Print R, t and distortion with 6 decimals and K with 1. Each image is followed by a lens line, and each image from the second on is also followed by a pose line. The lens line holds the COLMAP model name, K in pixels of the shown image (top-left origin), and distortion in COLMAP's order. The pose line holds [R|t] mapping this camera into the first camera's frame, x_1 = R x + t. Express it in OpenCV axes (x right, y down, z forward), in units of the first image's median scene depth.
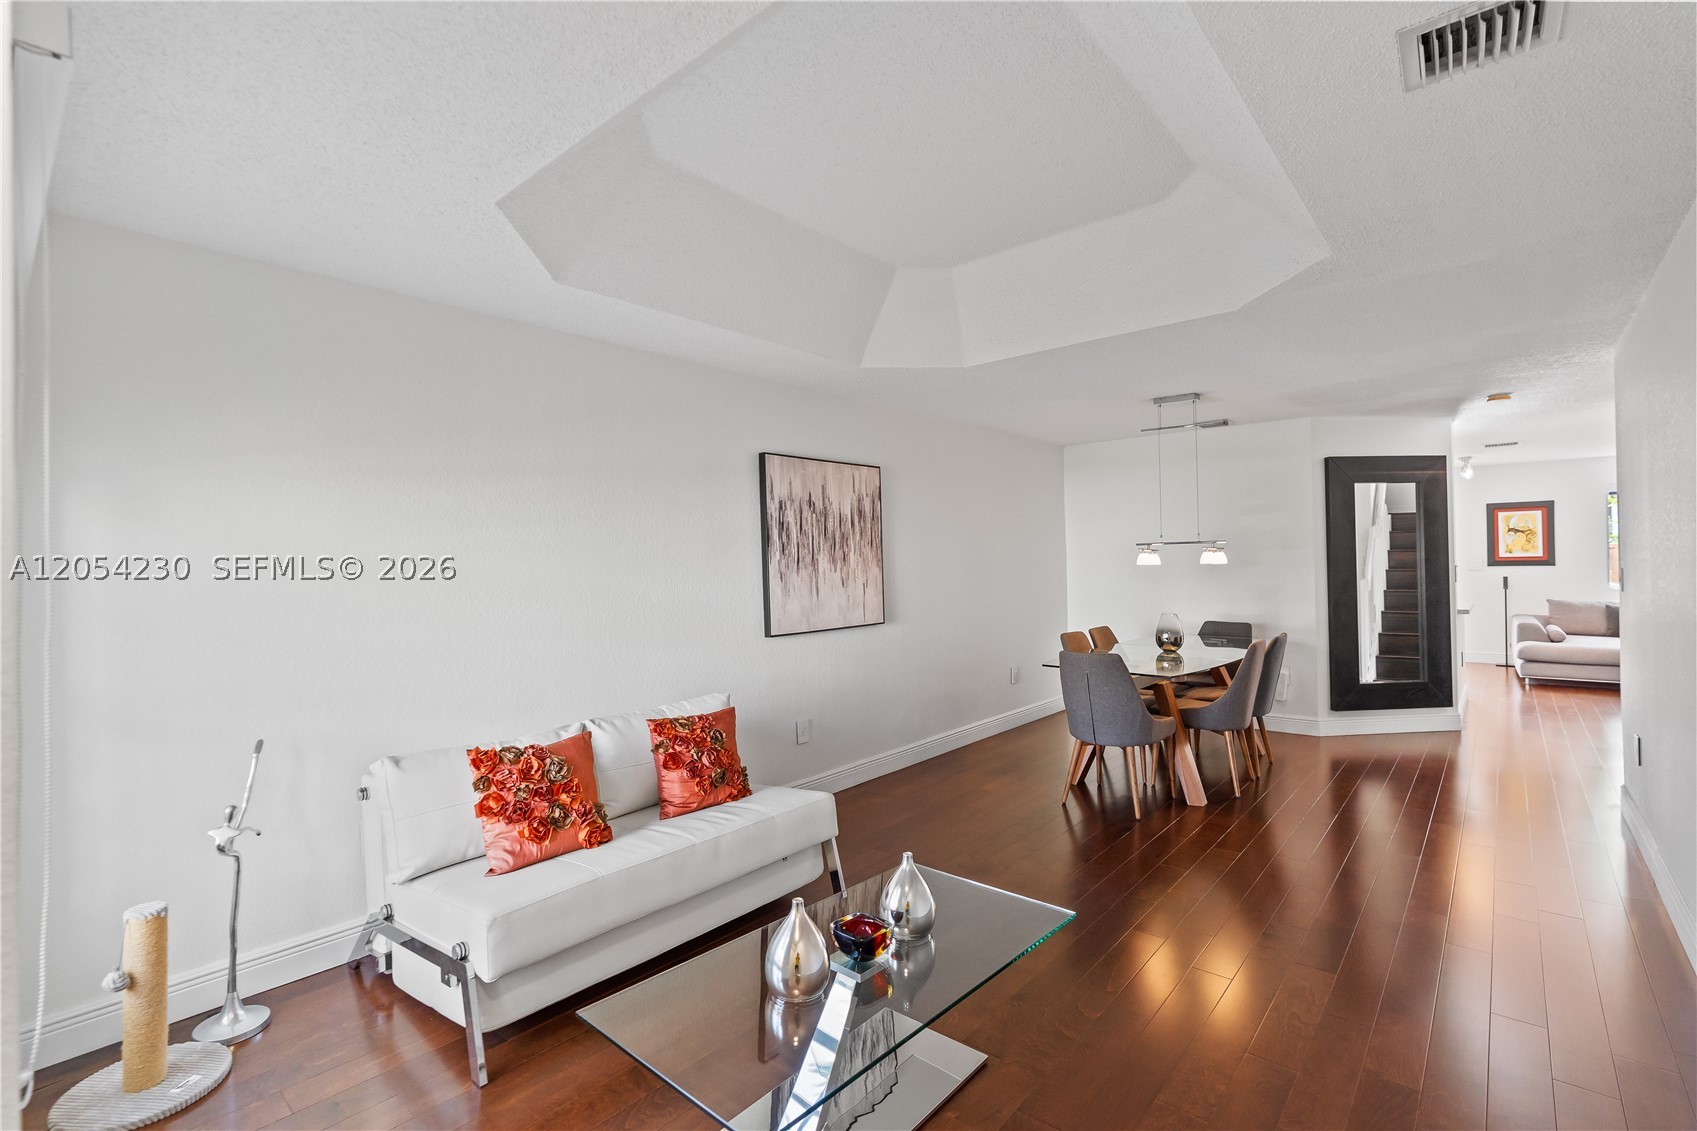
lens RADIAL K [[766.0, 0, 849.3], [0, 766.0, 561.0], [0, 0, 1]] dist [-0.009427, 0.006675]
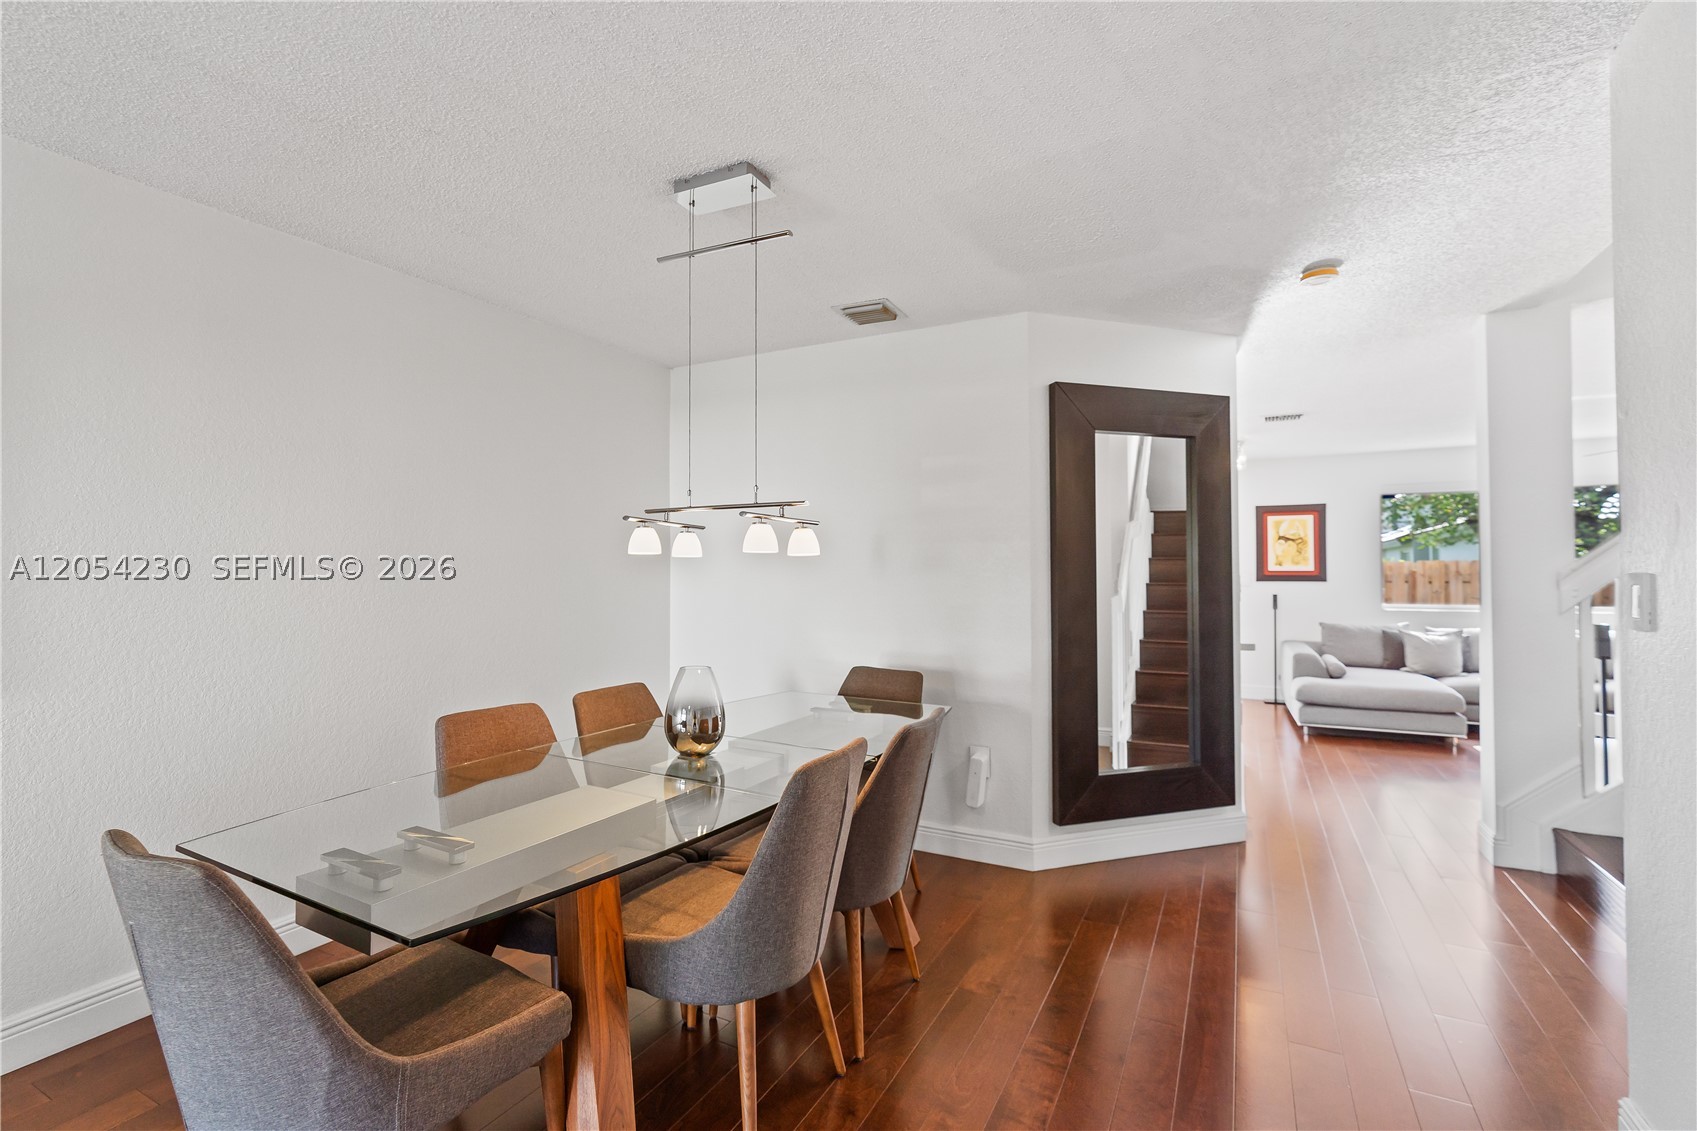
lens RADIAL K [[769.8, 0, 848.5], [0, 769.8, 565.5], [0, 0, 1]] dist [-0.004014, 0.000217]
pose [[0.972162, 0.018961, 0.233539, 0.256443], [-0.016166, 0.999773, -0.013875, 0.009707], [-0.233750, 0.009713, 0.972248, 0.354100]]
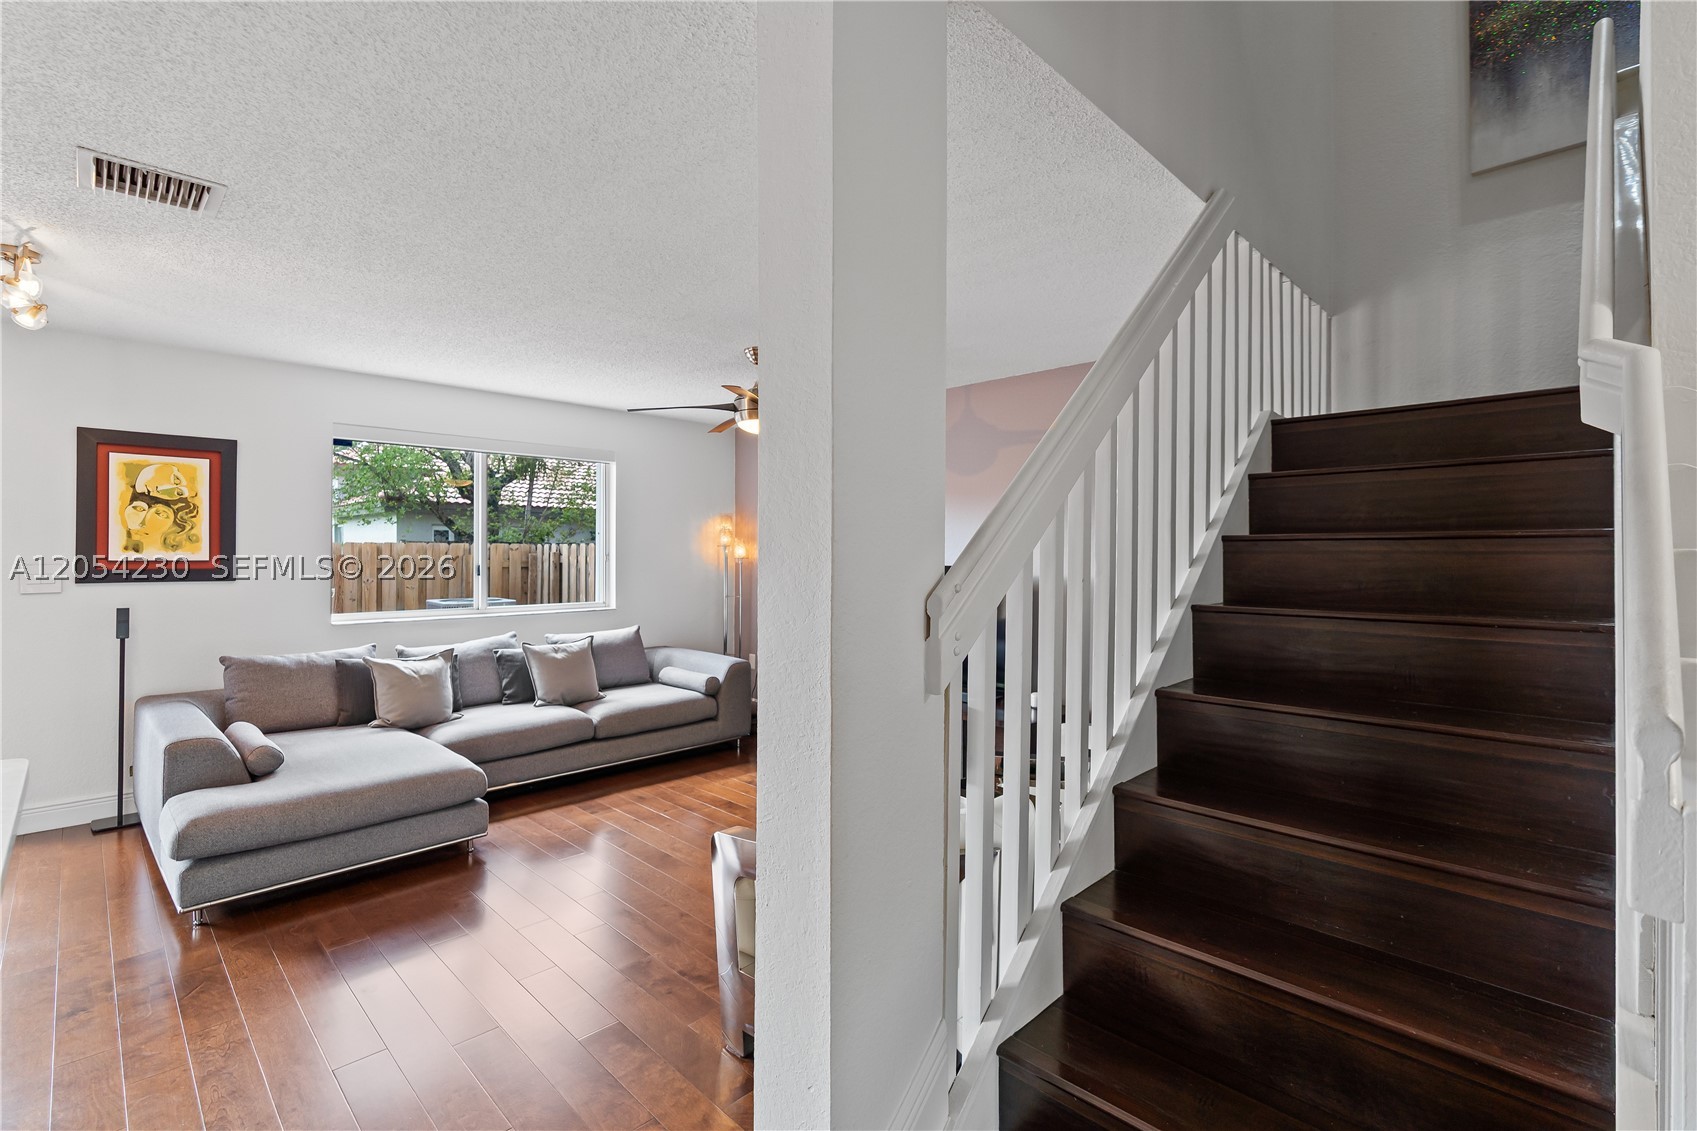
lens RADIAL K [[775.0, 0, 829.1], [0, 775.0, 551.5], [0, 0, 1]] dist [0.016104, 0.000613]
pose [[0.095977, 0.020835, 0.995165, 0.553461], [-0.010924, 0.999743, -0.019877, -0.006946], [-0.995324, -0.008964, 0.096180, 0.678650]]
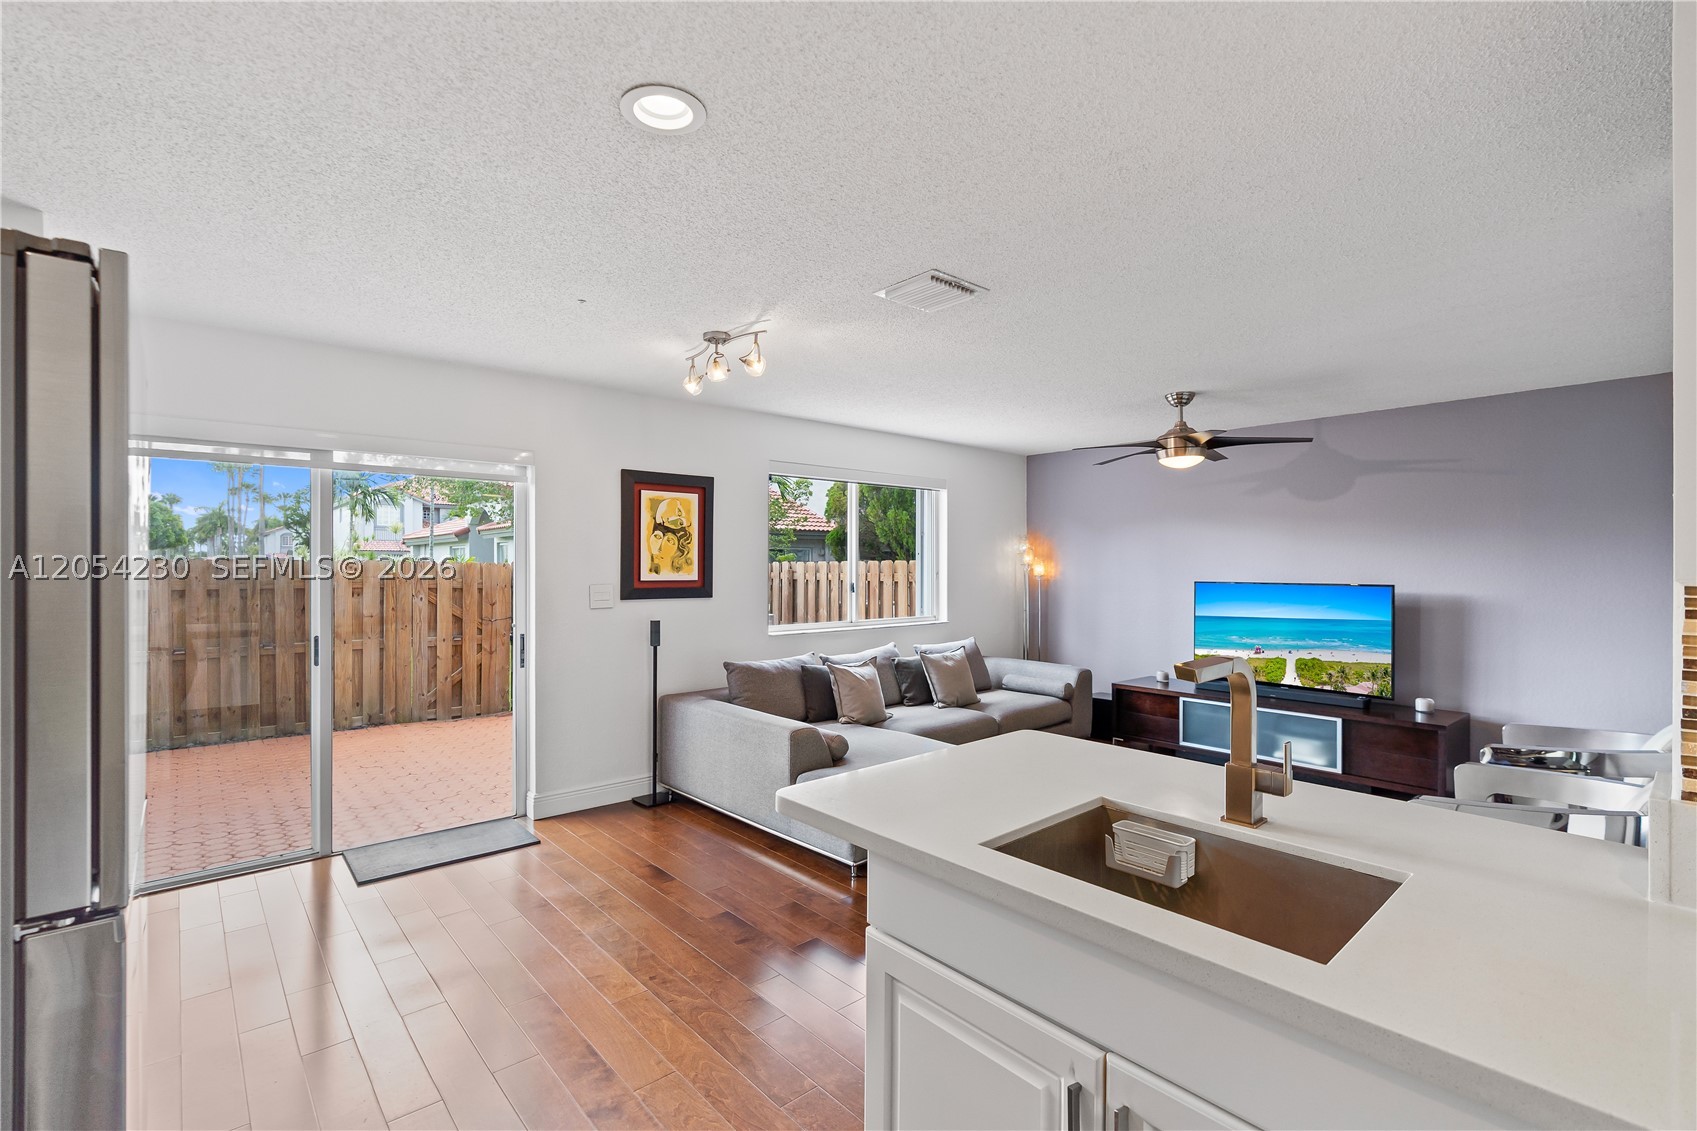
lens RADIAL K [[766.0, 0, 849.3], [0, 766.0, 561.0], [0, 0, 1]] dist [-0.009427, 0.006675]
pose [[0.134358, 0.027107, 0.990562, 0.452395], [-0.007775, 0.999624, -0.026300, -0.007009], [-0.990902, -0.004168, 0.134518, 0.951167]]
